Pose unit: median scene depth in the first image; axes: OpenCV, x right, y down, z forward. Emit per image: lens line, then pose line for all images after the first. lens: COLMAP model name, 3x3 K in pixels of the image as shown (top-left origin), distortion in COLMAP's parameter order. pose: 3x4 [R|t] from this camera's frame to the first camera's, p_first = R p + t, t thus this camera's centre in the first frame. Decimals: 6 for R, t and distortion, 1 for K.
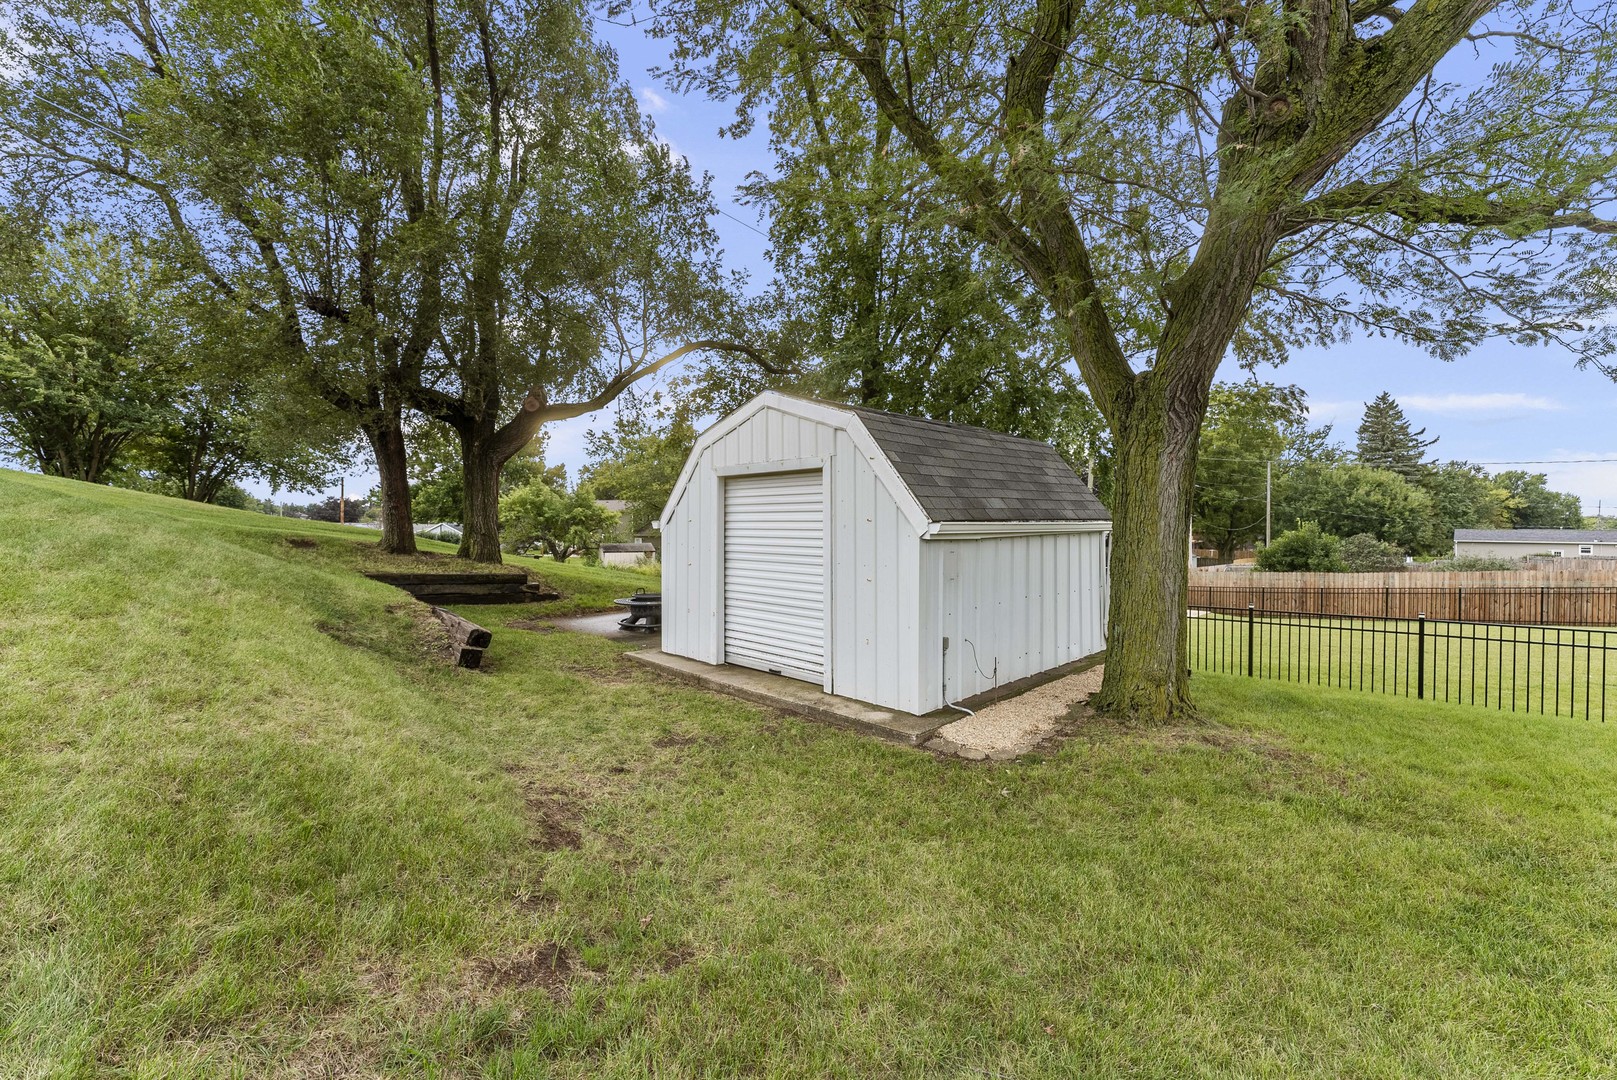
lens RADIAL K [[673.2, 0, 816.5], [0, 673.2, 532.8], [0, 0, 1]] dist [-0.003645, 0.000010]
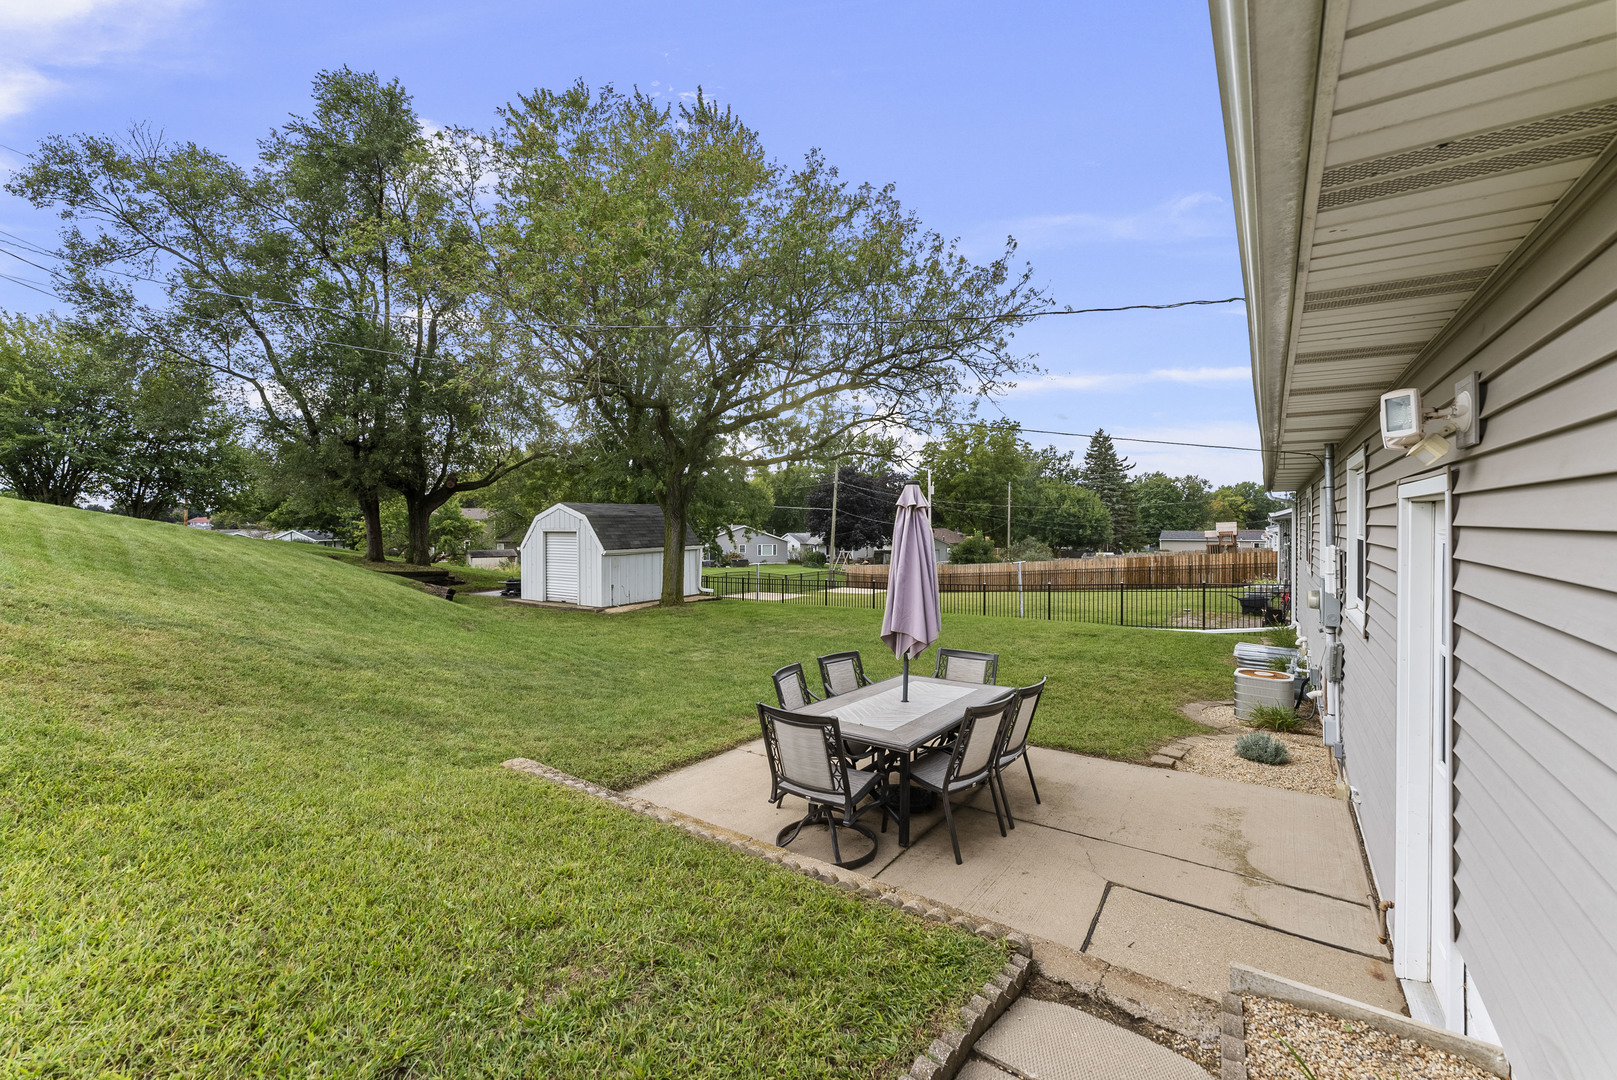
lens RADIAL K [[673.2, 0, 821.1], [0, 673.2, 532.6], [0, 0, 1]] dist [-0.003645, 0.000010]
pose [[0.982279, -0.007416, 0.187280, 0.254428], [0.007471, 0.999972, 0.000414, -0.041098], [-0.187278, 0.000992, 0.982307, -1.064137]]
